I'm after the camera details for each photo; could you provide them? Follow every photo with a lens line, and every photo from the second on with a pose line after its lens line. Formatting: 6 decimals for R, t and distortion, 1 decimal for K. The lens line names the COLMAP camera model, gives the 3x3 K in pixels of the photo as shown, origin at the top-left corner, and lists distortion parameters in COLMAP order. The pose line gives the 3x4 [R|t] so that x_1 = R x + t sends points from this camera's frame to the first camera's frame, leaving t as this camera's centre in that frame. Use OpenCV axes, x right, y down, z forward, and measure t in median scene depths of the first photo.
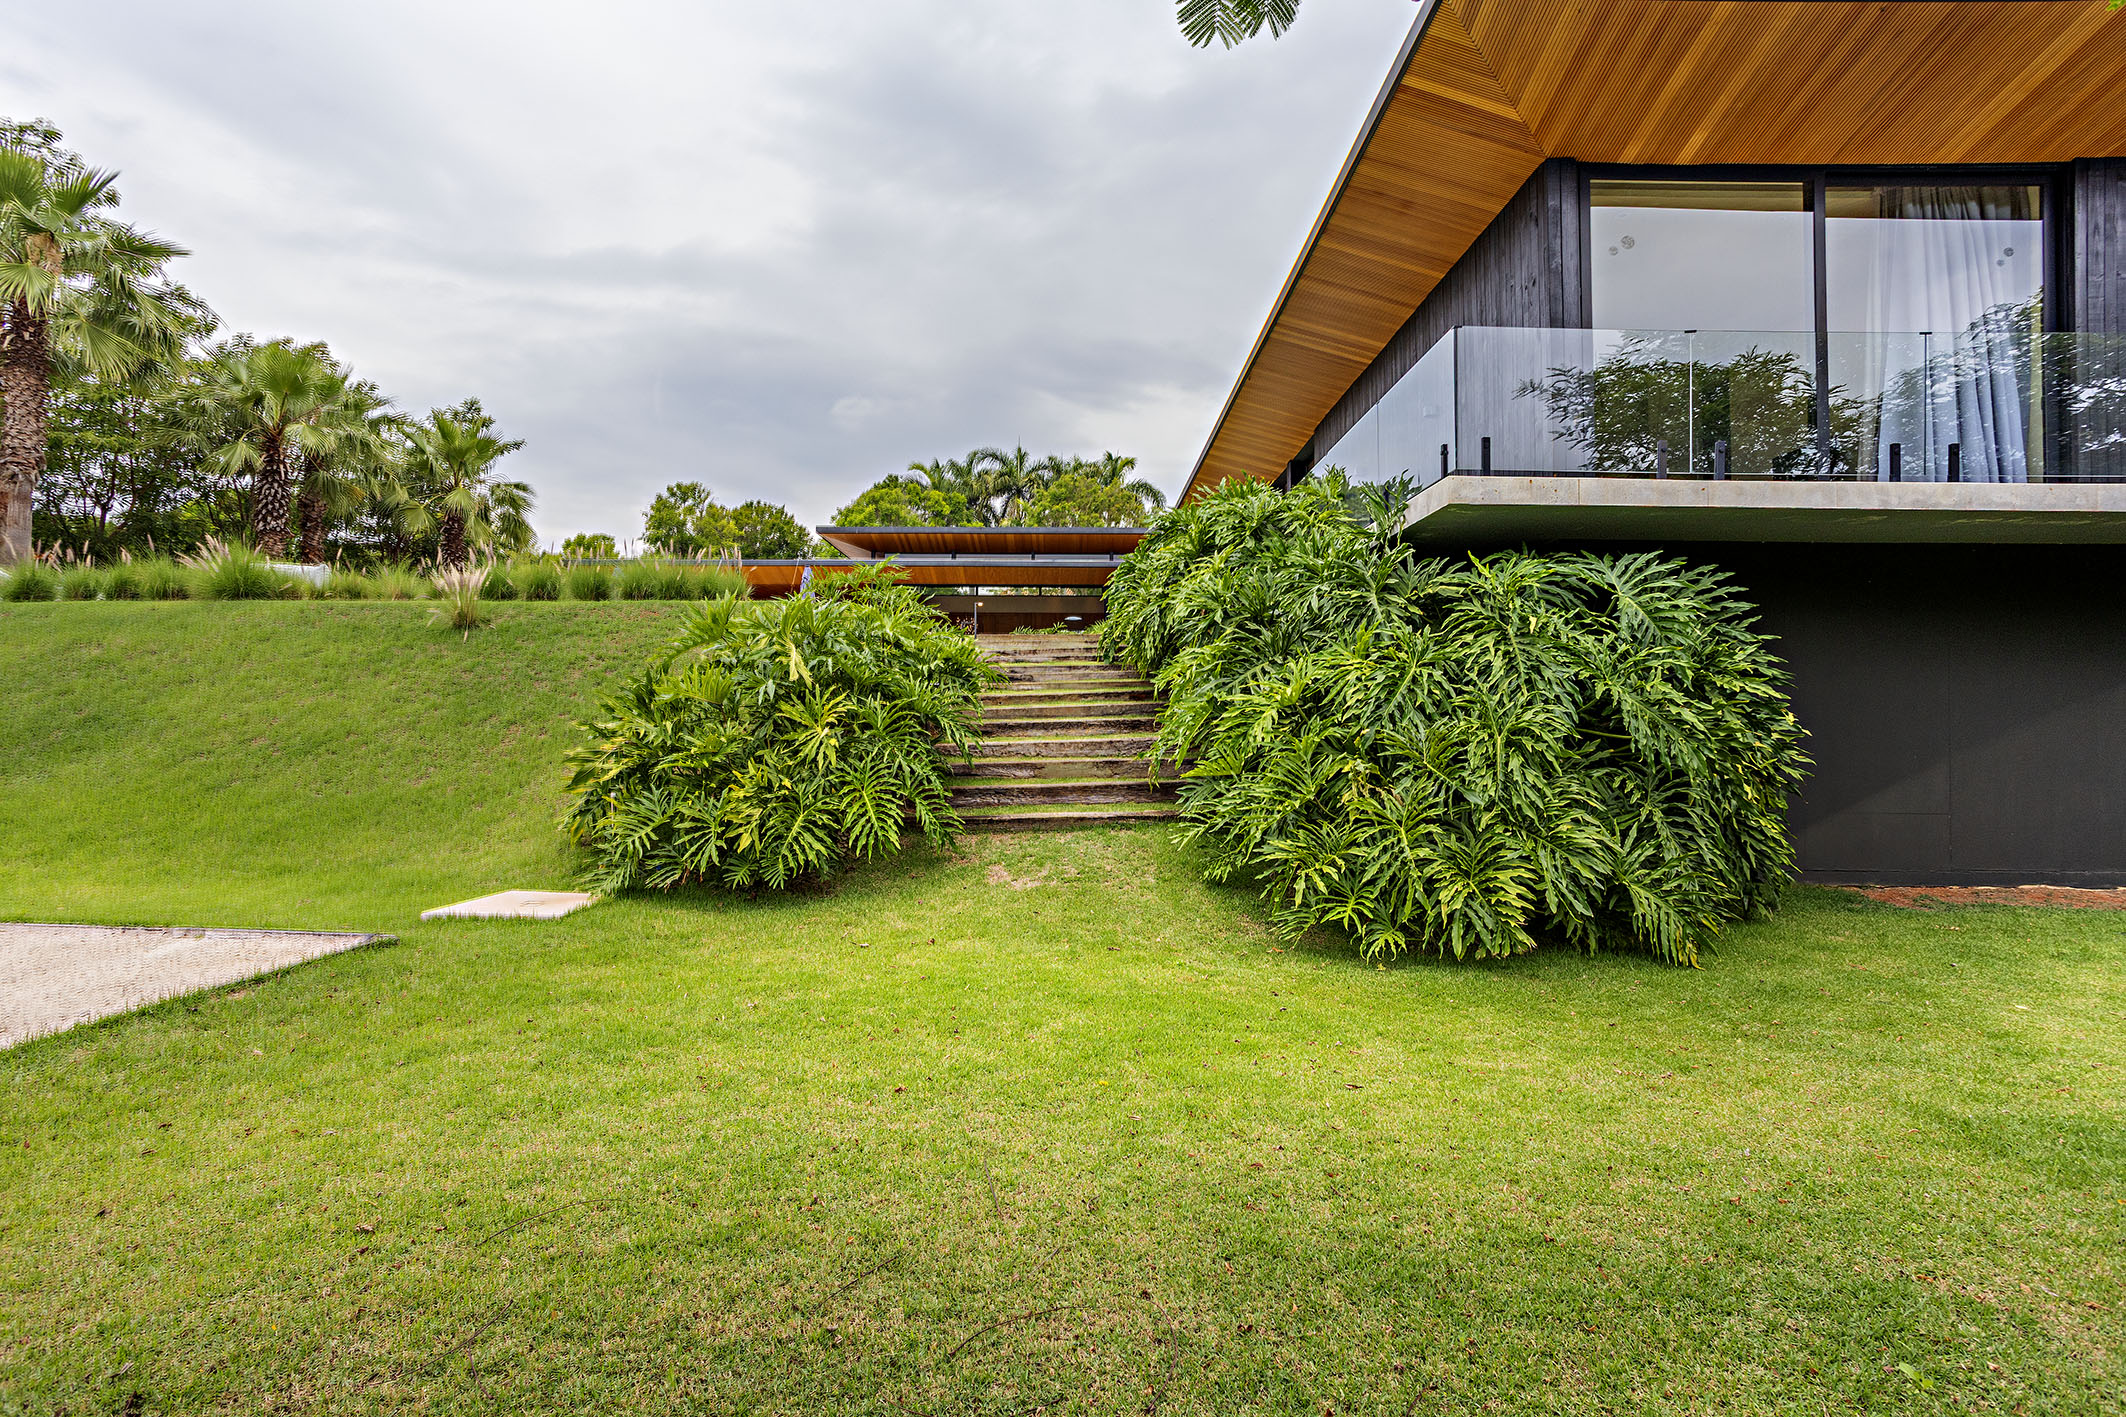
lens RADIAL K [[1026.8, 0, 1062.5], [0, 1026.8, 691.4], [0, 0, 1]] dist [-0.068501, 0.045053]
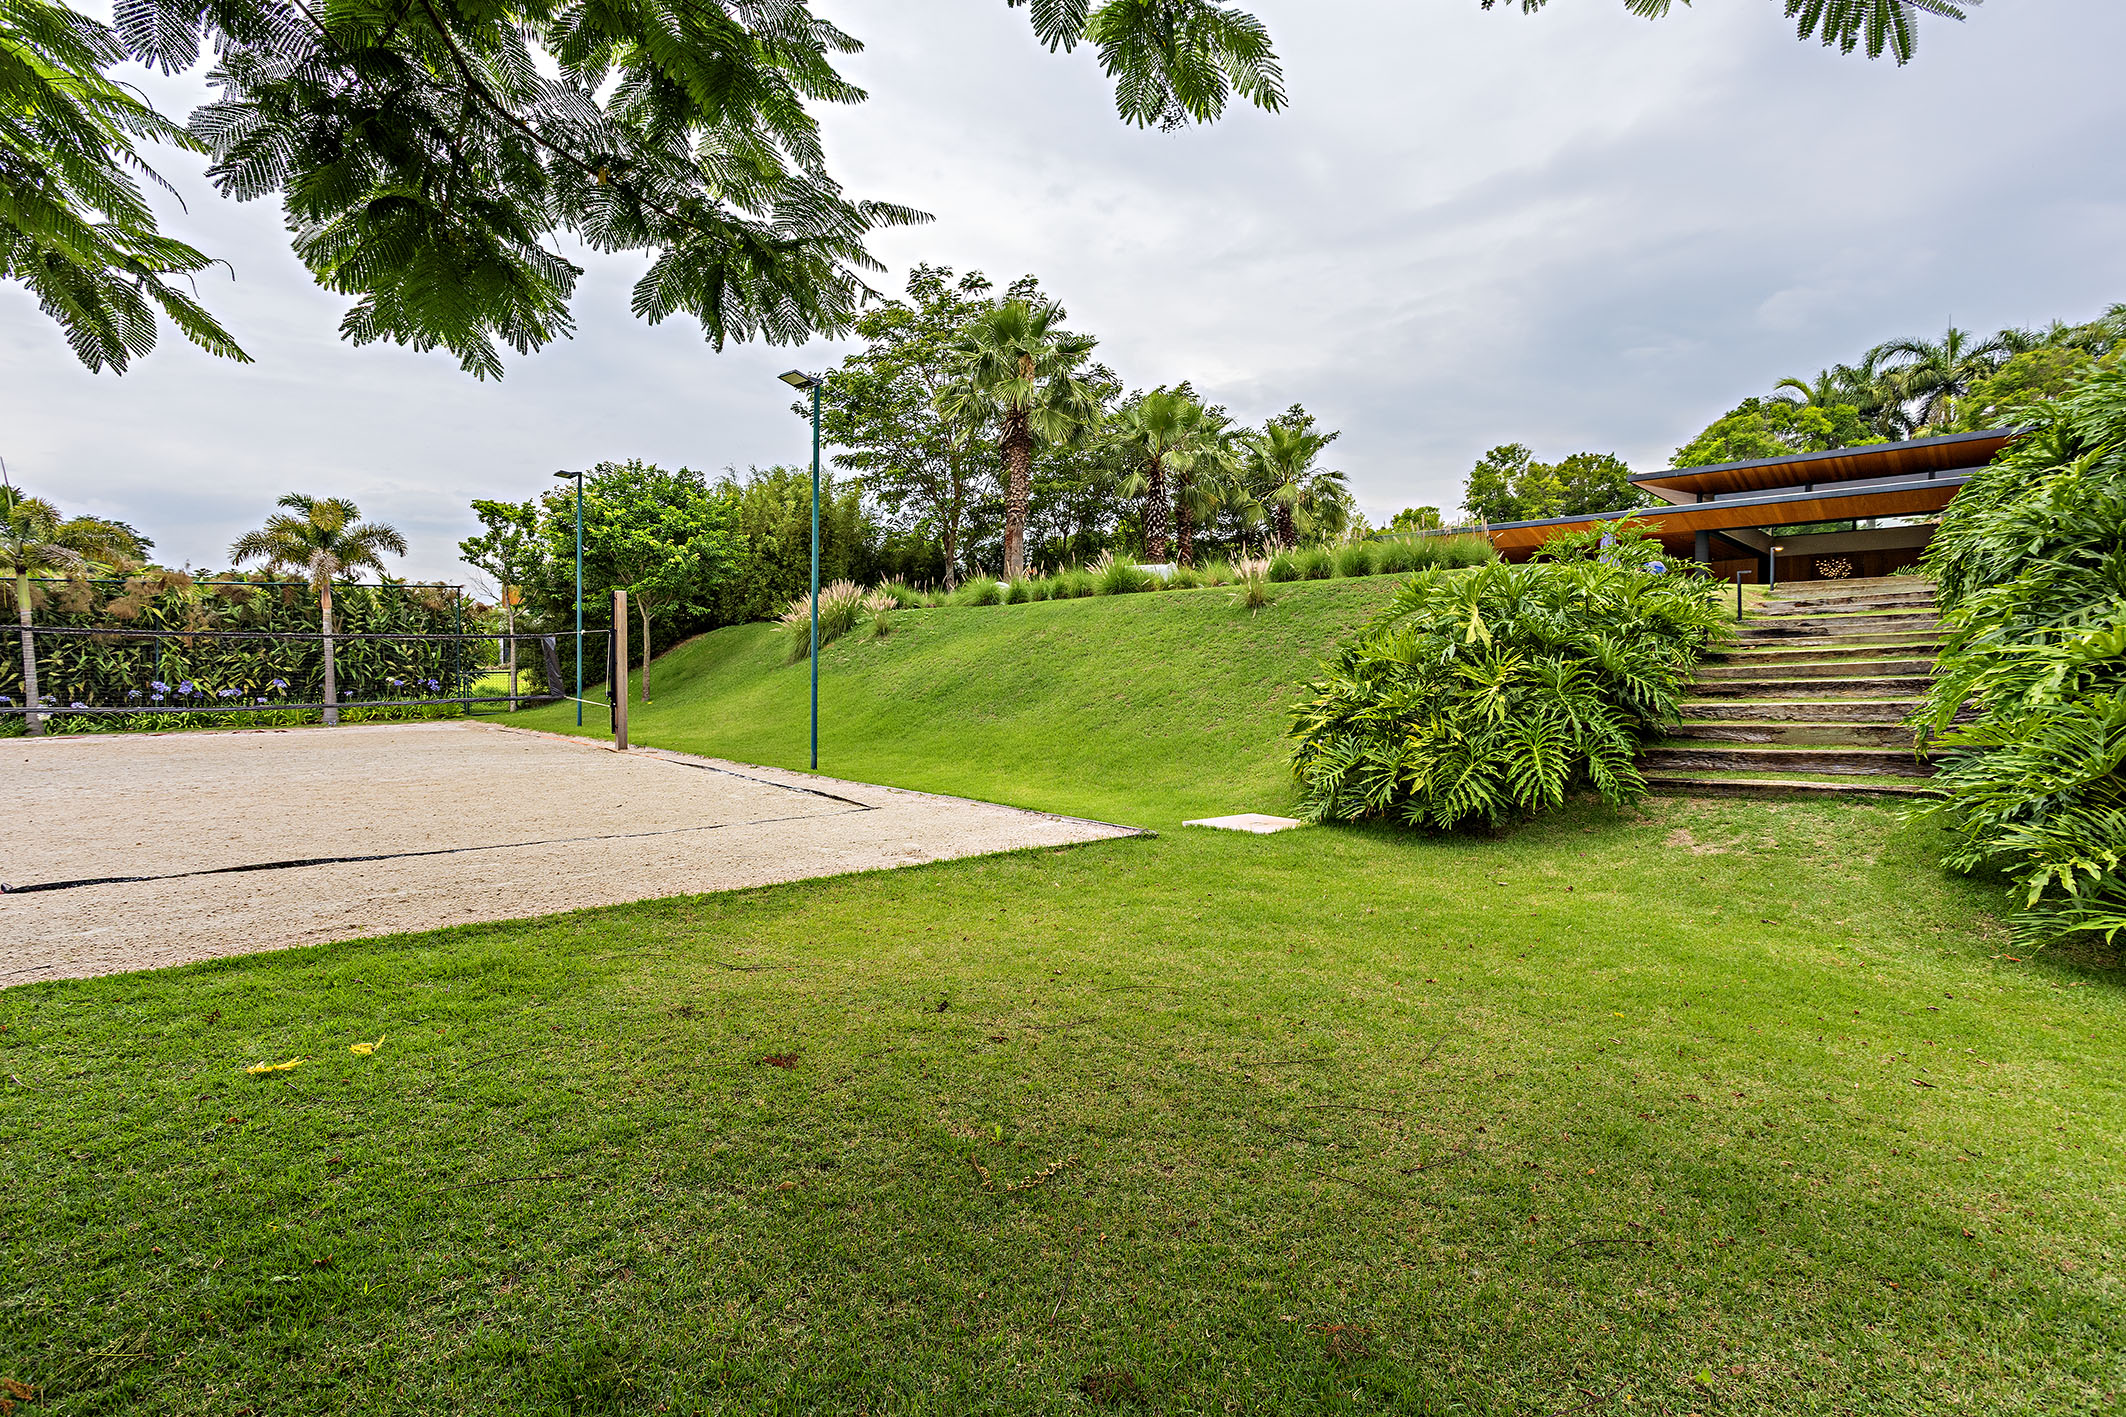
lens RADIAL K [[1023.7, 0, 1068.7], [0, 1023.7, 676.8], [0, 0, 1]] dist [-0.039997, 0.023824]
pose [[0.711184, -0.004704, -0.702990, 0.130764], [0.018847, 0.999746, 0.012377, 0.002640], [0.702753, -0.022051, 0.711092, -0.051979]]
